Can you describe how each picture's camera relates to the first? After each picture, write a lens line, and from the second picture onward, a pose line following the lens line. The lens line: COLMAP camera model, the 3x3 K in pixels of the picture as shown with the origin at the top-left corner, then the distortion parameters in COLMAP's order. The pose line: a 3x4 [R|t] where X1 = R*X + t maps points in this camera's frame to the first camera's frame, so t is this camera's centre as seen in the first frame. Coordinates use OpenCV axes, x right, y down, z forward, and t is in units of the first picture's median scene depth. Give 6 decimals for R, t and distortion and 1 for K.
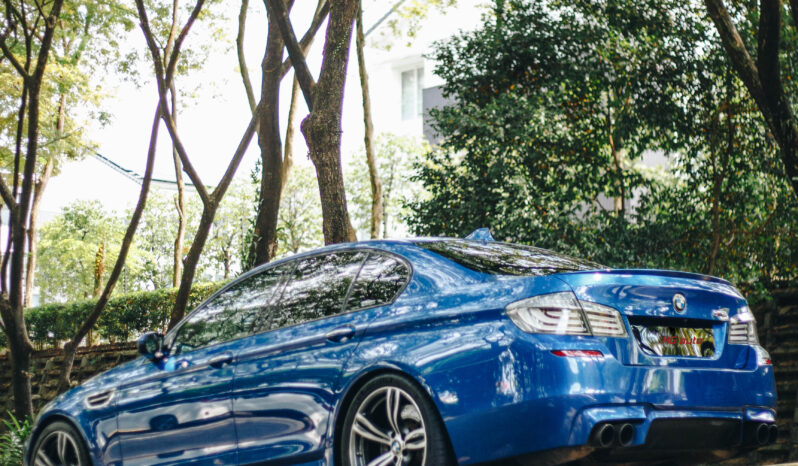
lens RADIAL K [[1873.6, 0, 405.0], [0, 1873.6, 232.5], [0, 0, 1]] dist [-0.107656, 0.000000]
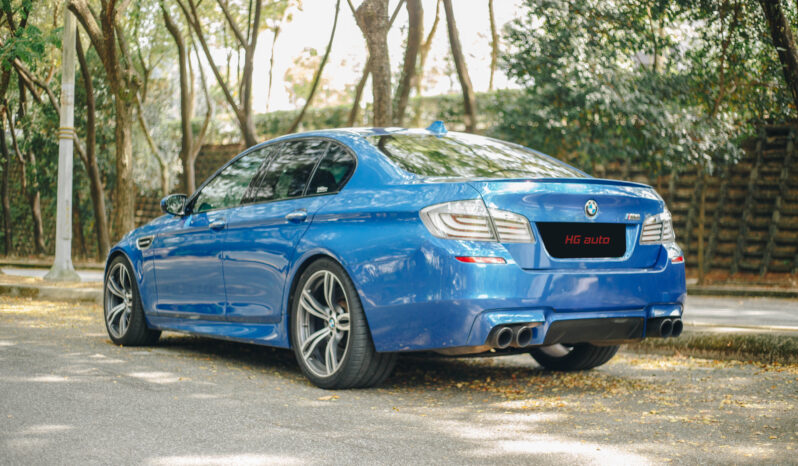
lens RADIAL K [[1160.2, 0, 400.1], [0, 1160.2, 235.5], [0, 0, 1]] dist [-0.091408, 0.000000]
pose [[0.990748, 0.043488, -0.128556, 0.080846], [-0.022771, 0.987107, 0.158435, -0.032297], [0.133788, -0.154042, 0.978965, 0.217110]]
